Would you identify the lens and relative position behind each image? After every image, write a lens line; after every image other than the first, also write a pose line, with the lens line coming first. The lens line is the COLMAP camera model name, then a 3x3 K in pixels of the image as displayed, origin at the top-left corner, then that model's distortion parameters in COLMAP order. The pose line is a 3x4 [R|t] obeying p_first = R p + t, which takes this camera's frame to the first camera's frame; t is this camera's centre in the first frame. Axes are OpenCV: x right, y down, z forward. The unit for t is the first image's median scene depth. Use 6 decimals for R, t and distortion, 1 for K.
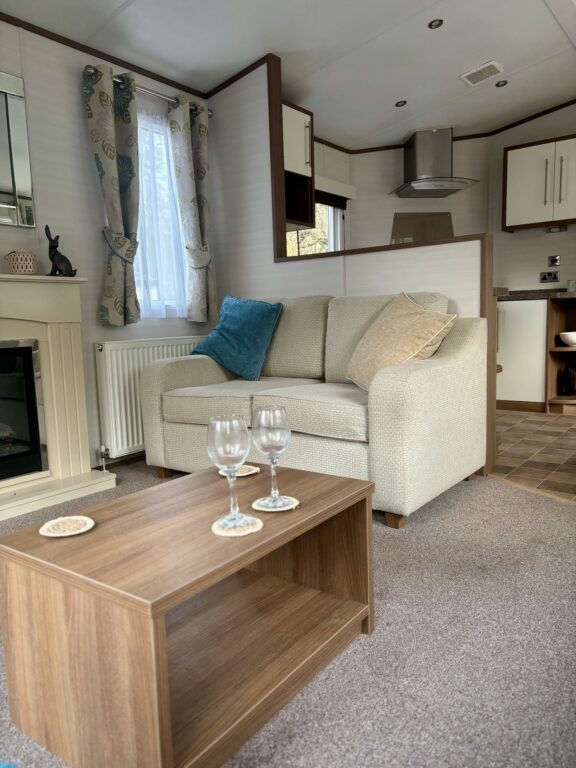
lens RADIAL K [[574.1, 0, 288.0], [0, 574.1, 384.0], [0, 0, 1]] dist [0.034818, -0.003688]
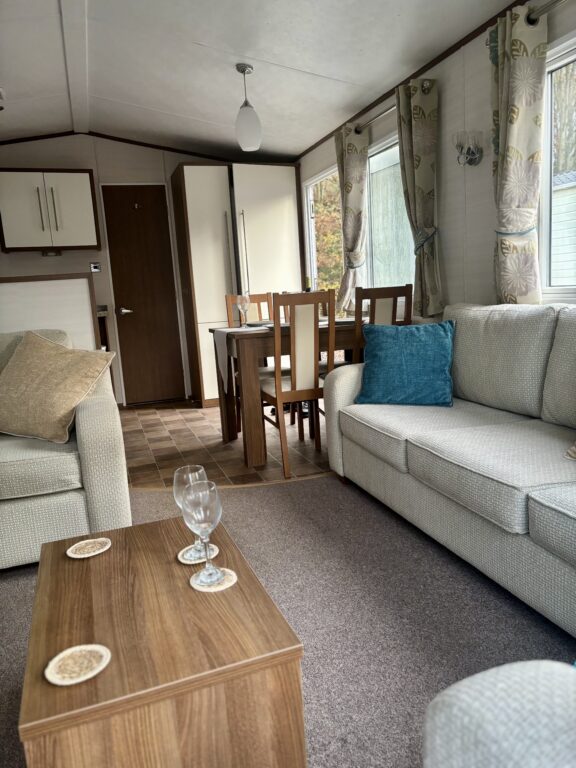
lens RADIAL K [[574.1, 0, 288.0], [0, 574.1, 384.0], [0, 0, 1]] dist [0.034818, -0.003688]
pose [[0.563246, -0.142858, 0.813846, -0.195754], [0.145854, 0.986664, 0.072251, -0.042249], [-0.813314, 0.078007, 0.576572, 0.047981]]
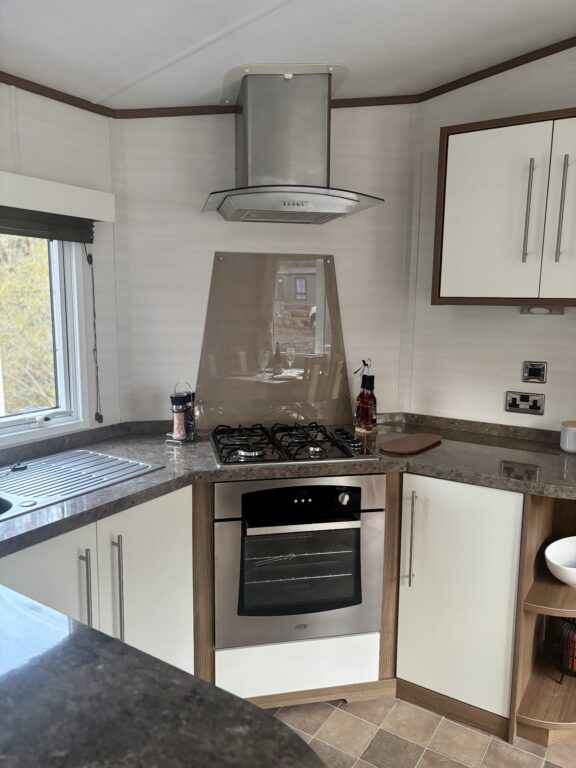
lens RADIAL K [[574.1, 0, 288.0], [0, 574.1, 384.0], [0, 0, 1]] dist [0.034818, -0.003688]
pose [[0.996438, 0.030206, 0.078732, 0.218951], [-0.032496, 0.999080, 0.027973, -0.211492], [-0.077815, -0.030431, 0.996503, 0.540631]]
